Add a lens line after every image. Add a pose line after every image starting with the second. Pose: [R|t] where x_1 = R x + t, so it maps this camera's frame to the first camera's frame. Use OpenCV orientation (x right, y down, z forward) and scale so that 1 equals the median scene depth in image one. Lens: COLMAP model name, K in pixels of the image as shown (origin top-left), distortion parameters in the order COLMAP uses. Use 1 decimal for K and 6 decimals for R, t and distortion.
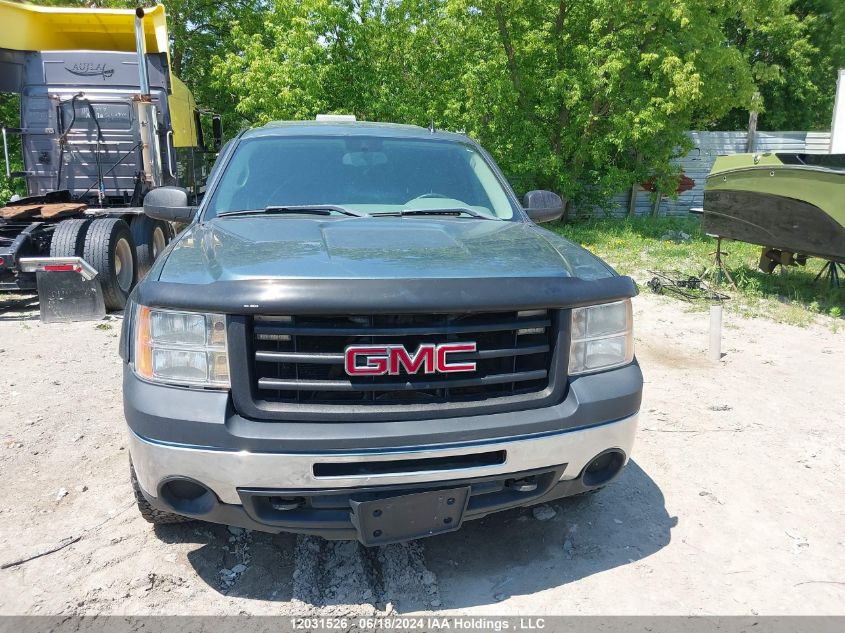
lens RADIAL K [[665.3, 0, 422.7], [0, 665.3, 321.3], [0, 0, 1]] dist [0.044594, -0.063970]
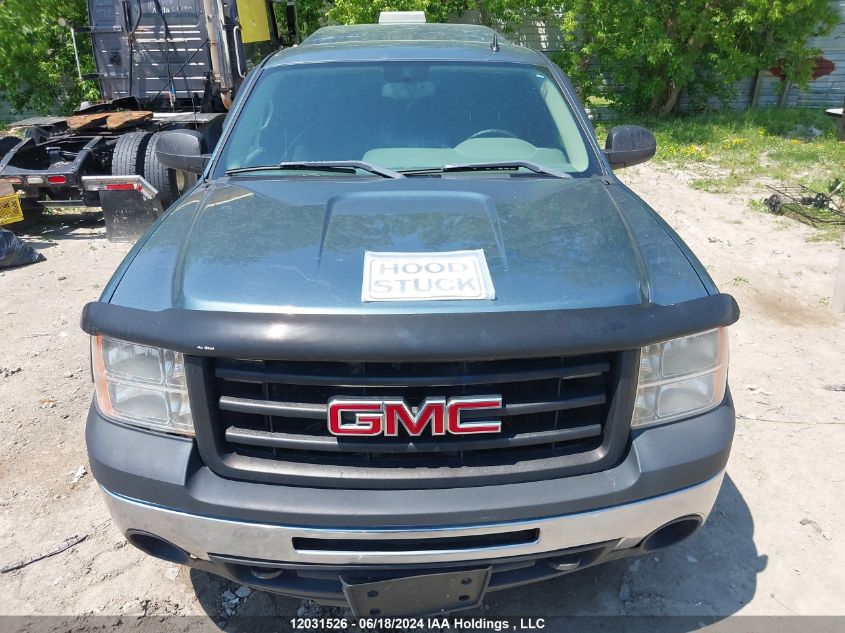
lens RADIAL K [[665.3, 0, 422.7], [0, 665.3, 321.3], [0, 0, 1]] dist [0.044594, -0.063970]
pose [[0.990043, 0.034689, -0.136421, 0.053868], [-0.011401, 0.985736, 0.167911, -0.103958], [0.140300, -0.164684, 0.976317, 0.158428]]
